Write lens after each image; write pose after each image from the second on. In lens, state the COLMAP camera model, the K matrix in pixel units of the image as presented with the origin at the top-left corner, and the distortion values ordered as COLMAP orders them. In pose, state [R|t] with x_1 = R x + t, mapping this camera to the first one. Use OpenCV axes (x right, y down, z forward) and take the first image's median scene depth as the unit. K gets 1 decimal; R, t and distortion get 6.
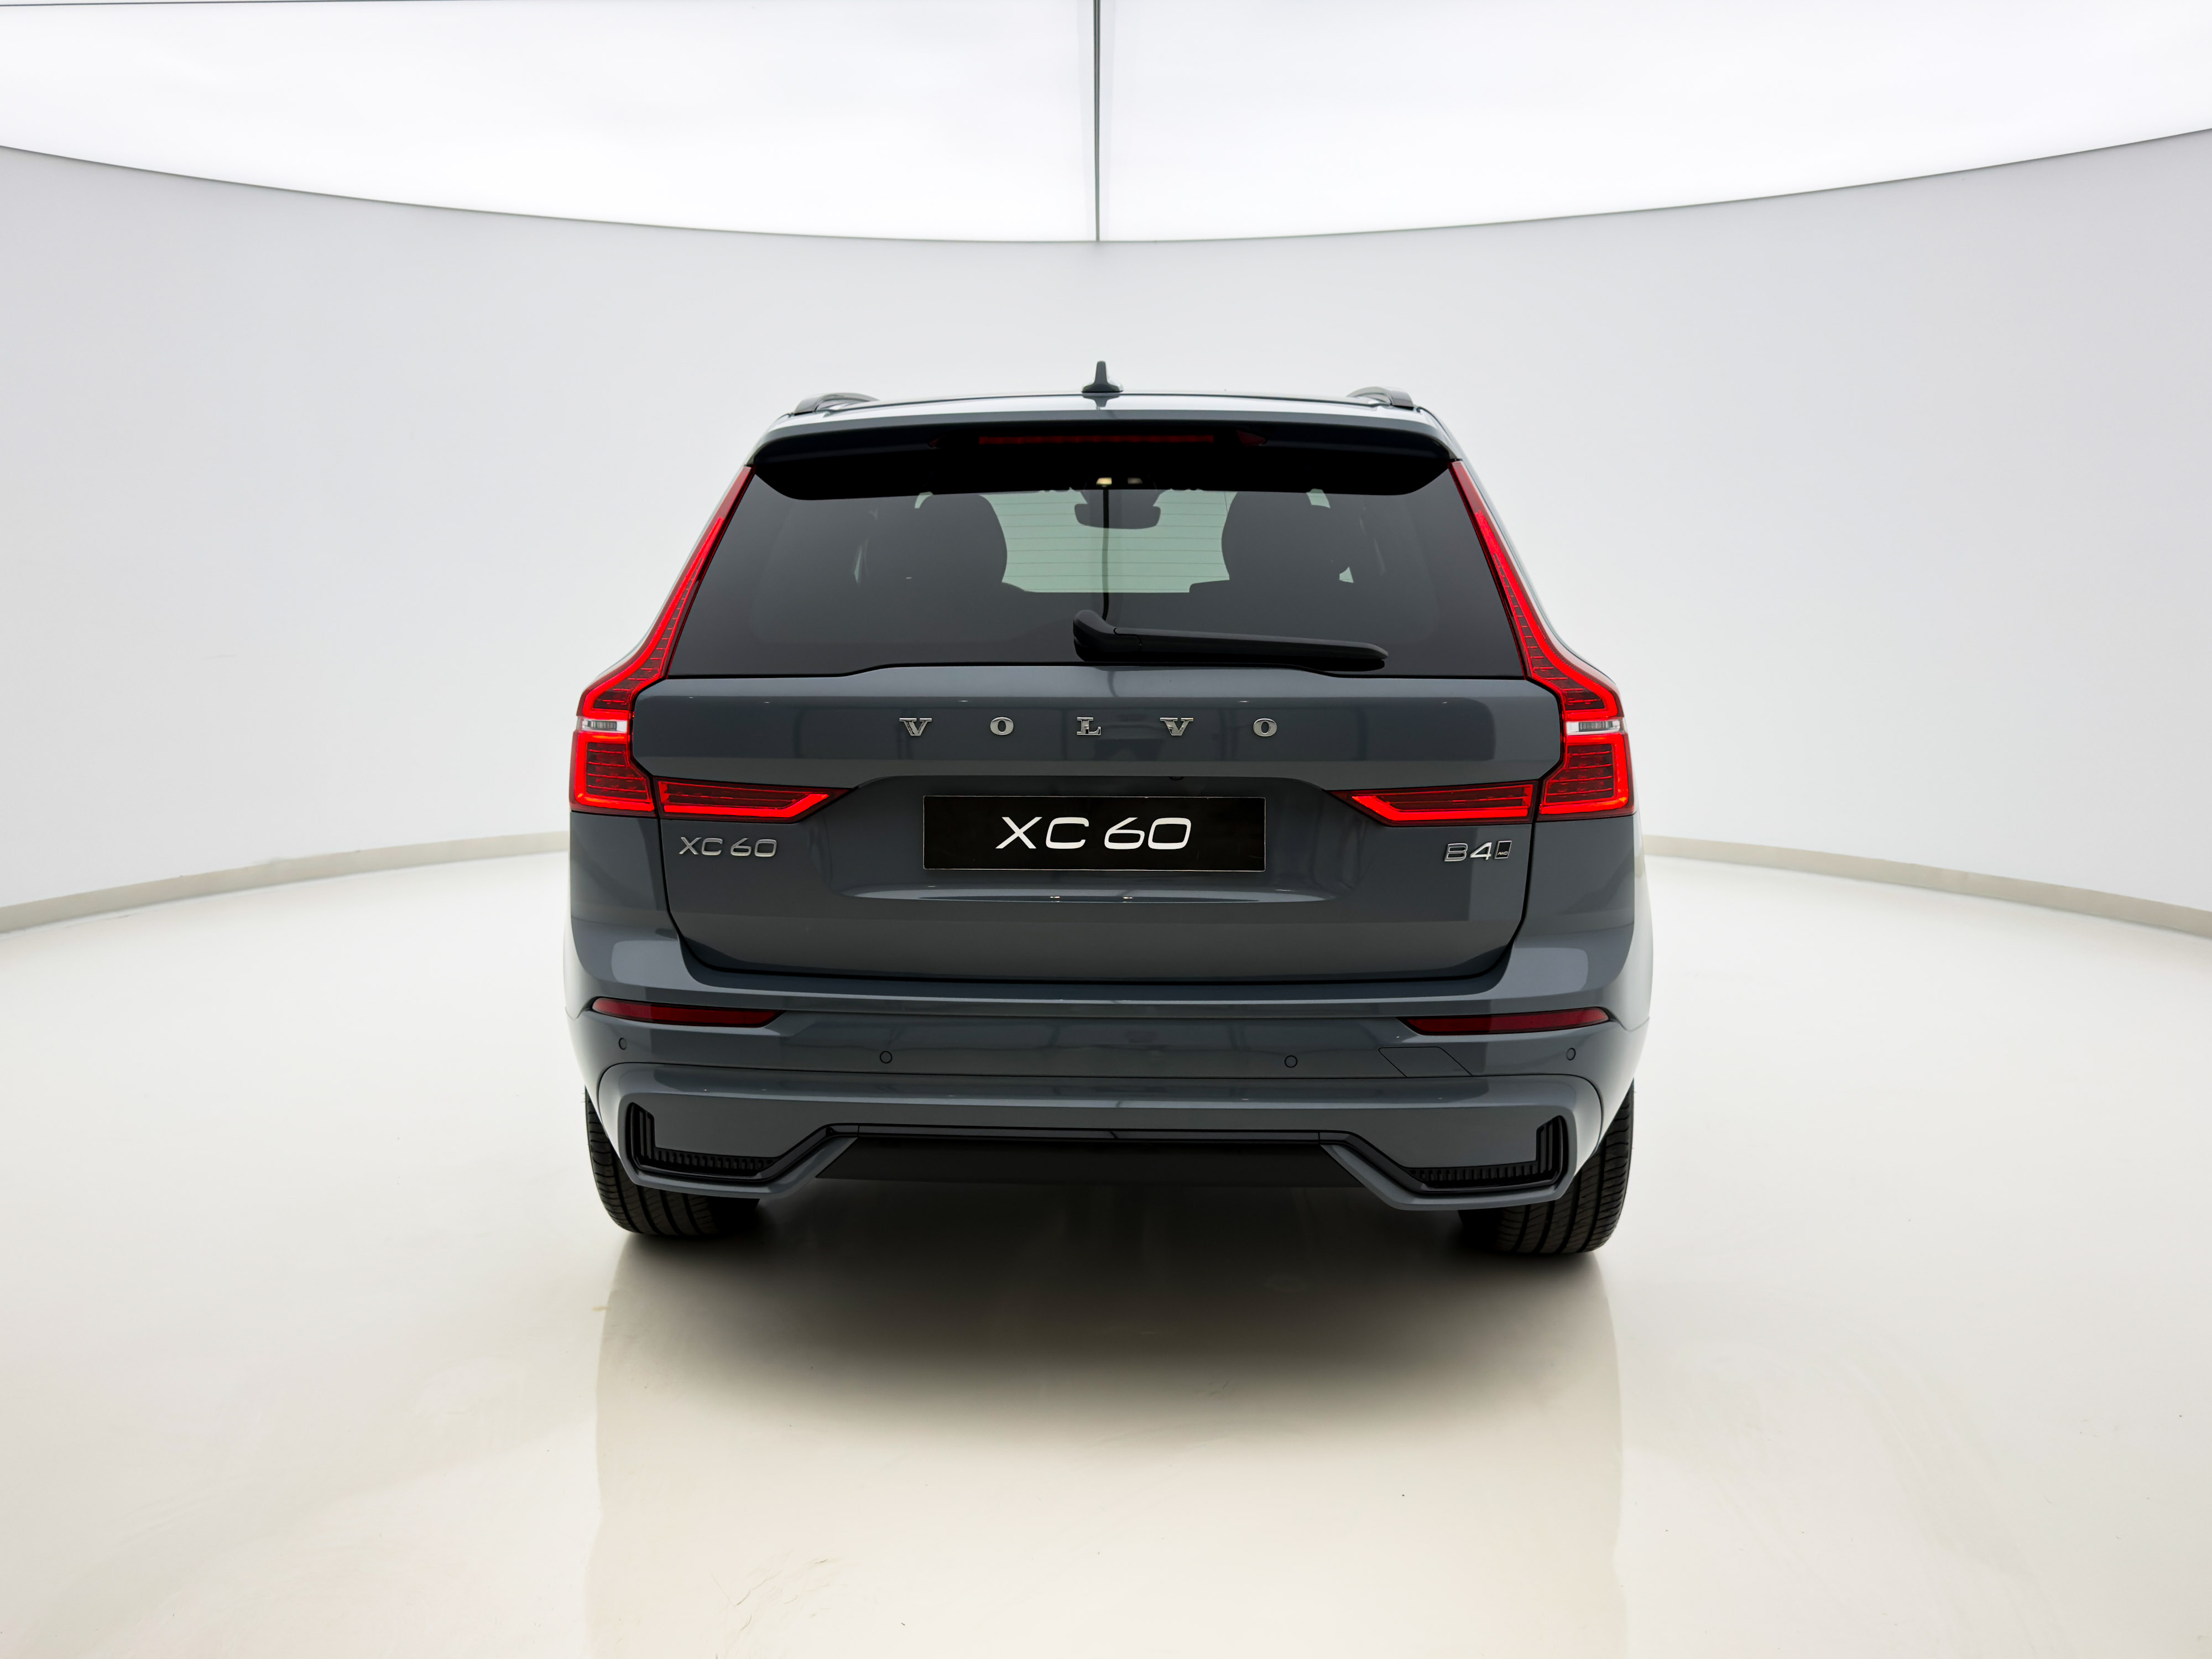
lens RADIAL K [[1660.2, 0, 1106.0], [0, 1660.2, 829.5], [0, 0, 1]] dist [0.118782, -0.000343]
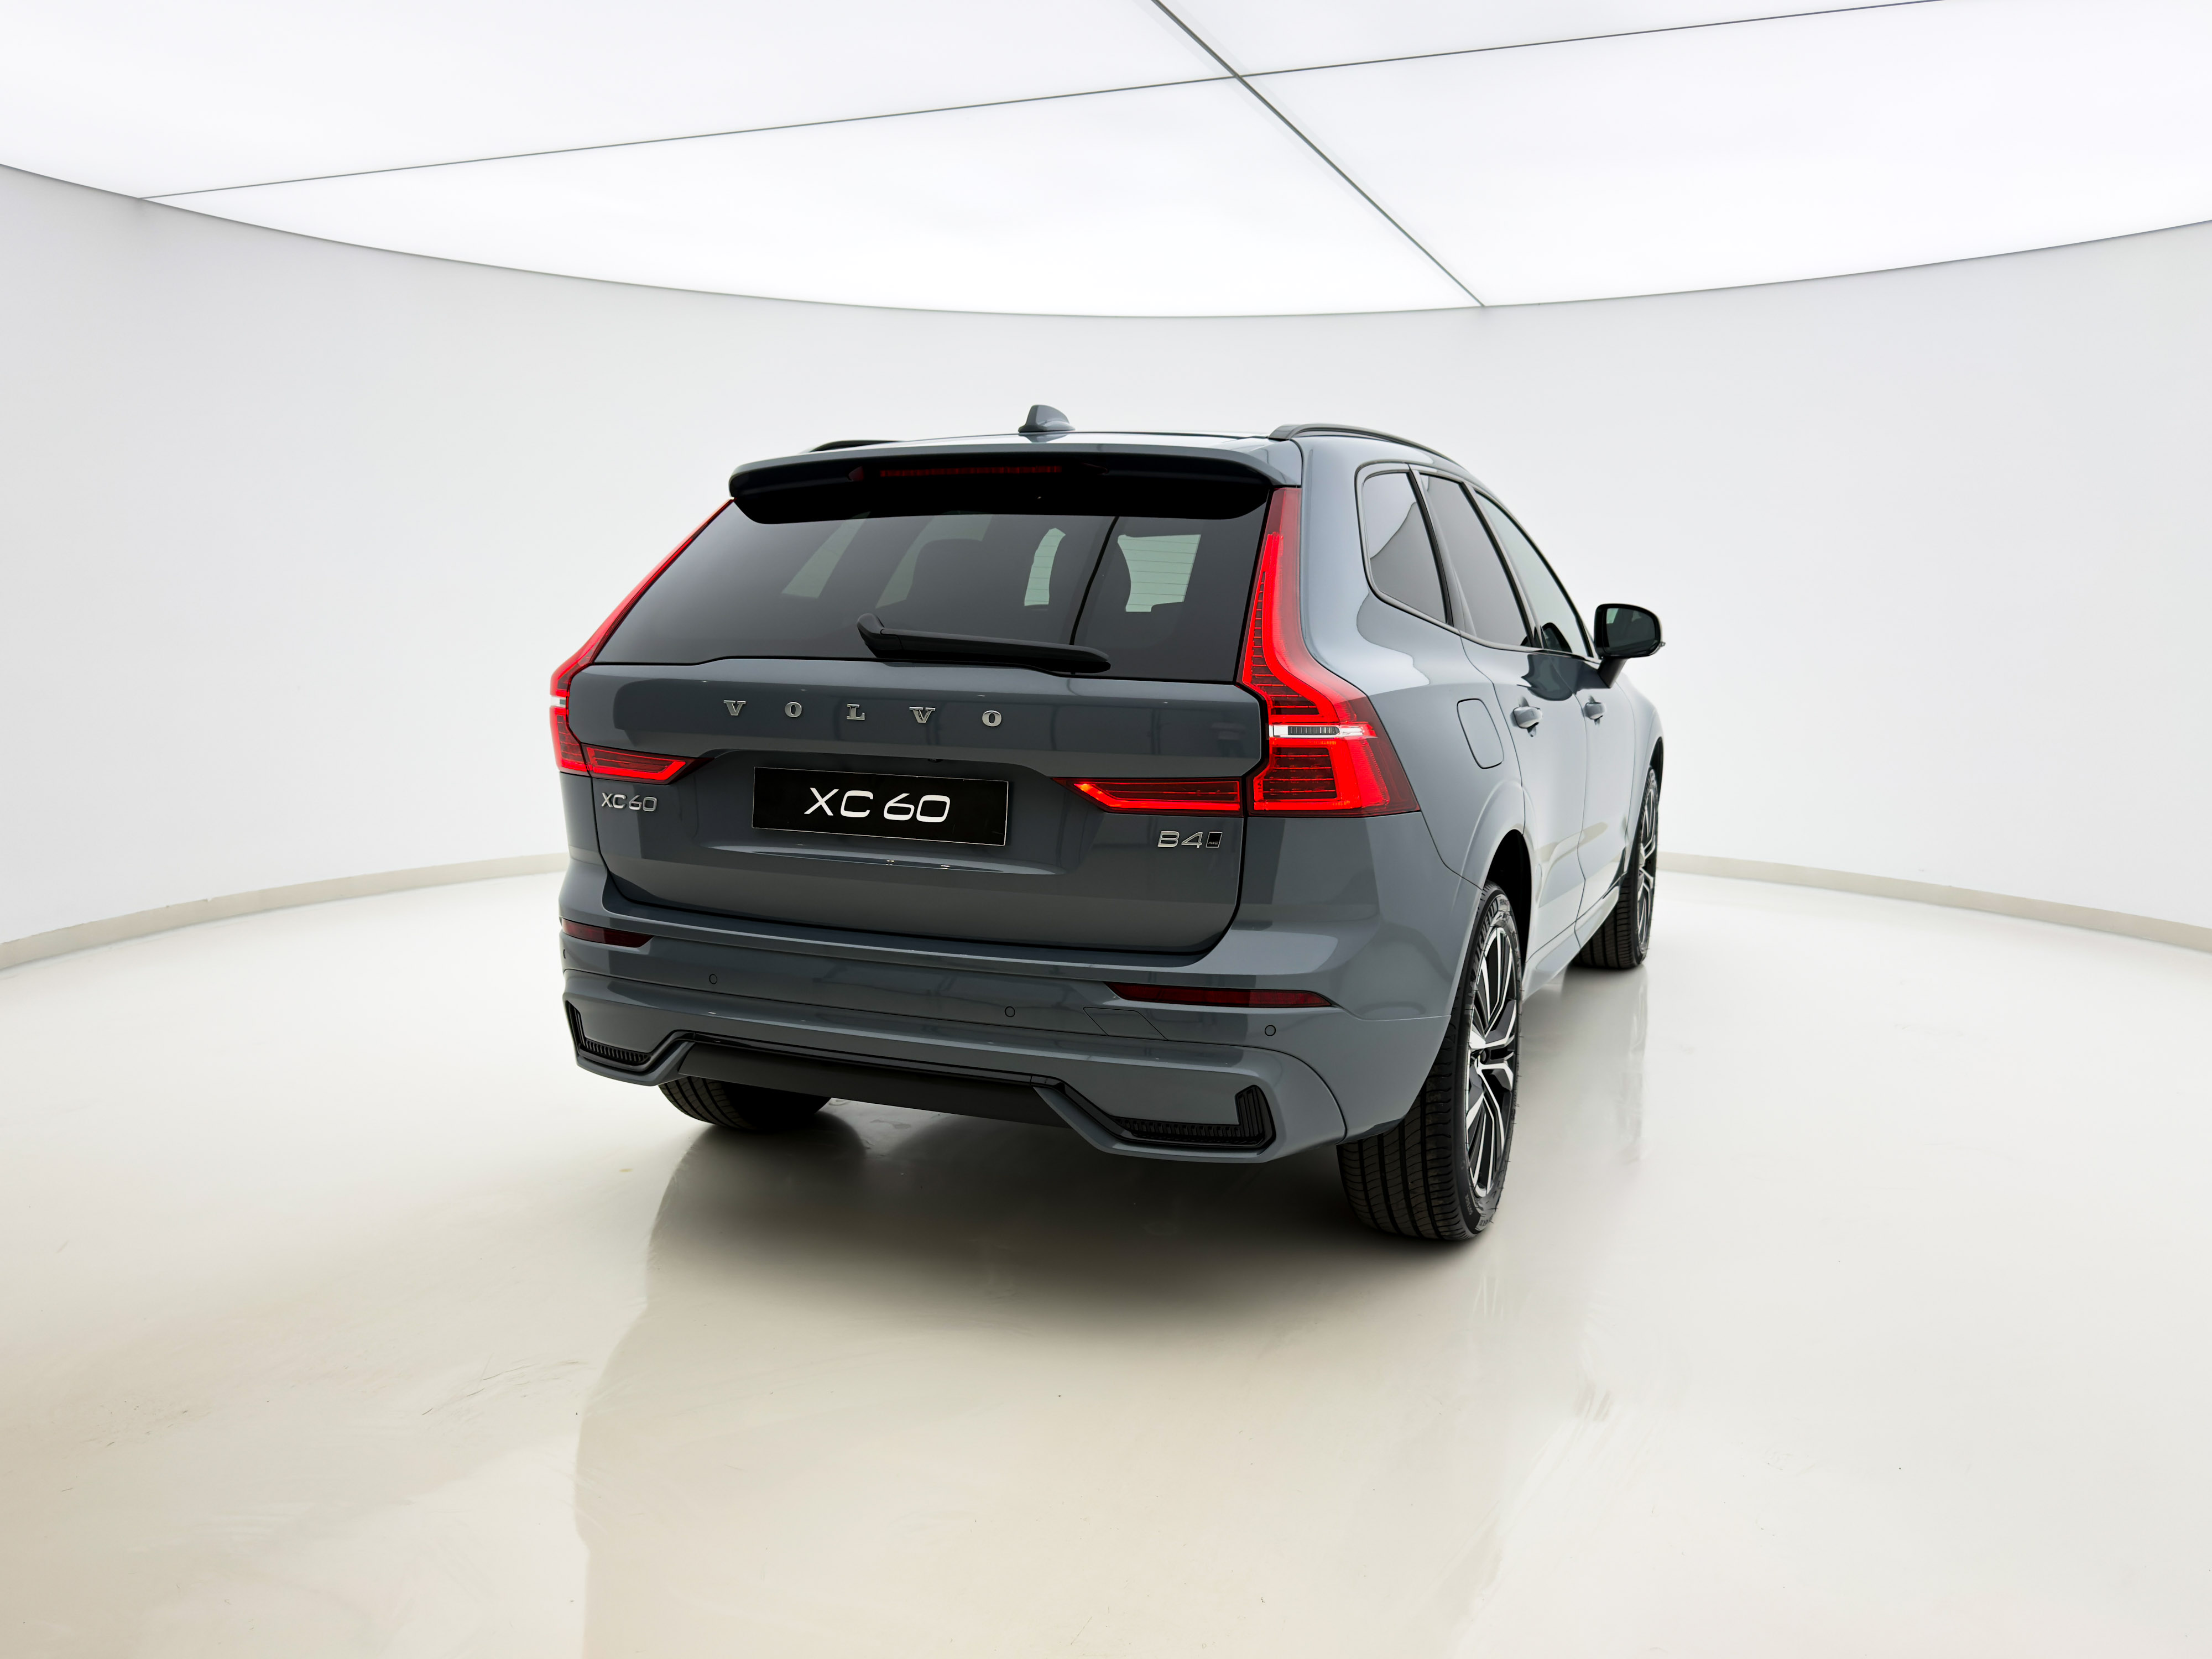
lens RADIAL K [[1572.4, 0, 1106.0], [0, 1572.4, 829.5], [0, 0, 1]] dist [-0.000857, 0.000146]
pose [[0.951054, 0.056278, -0.303857, 0.485150], [-0.057004, 0.998353, 0.006489, 0.002992], [0.303721, 0.011149, 0.952696, -0.010203]]
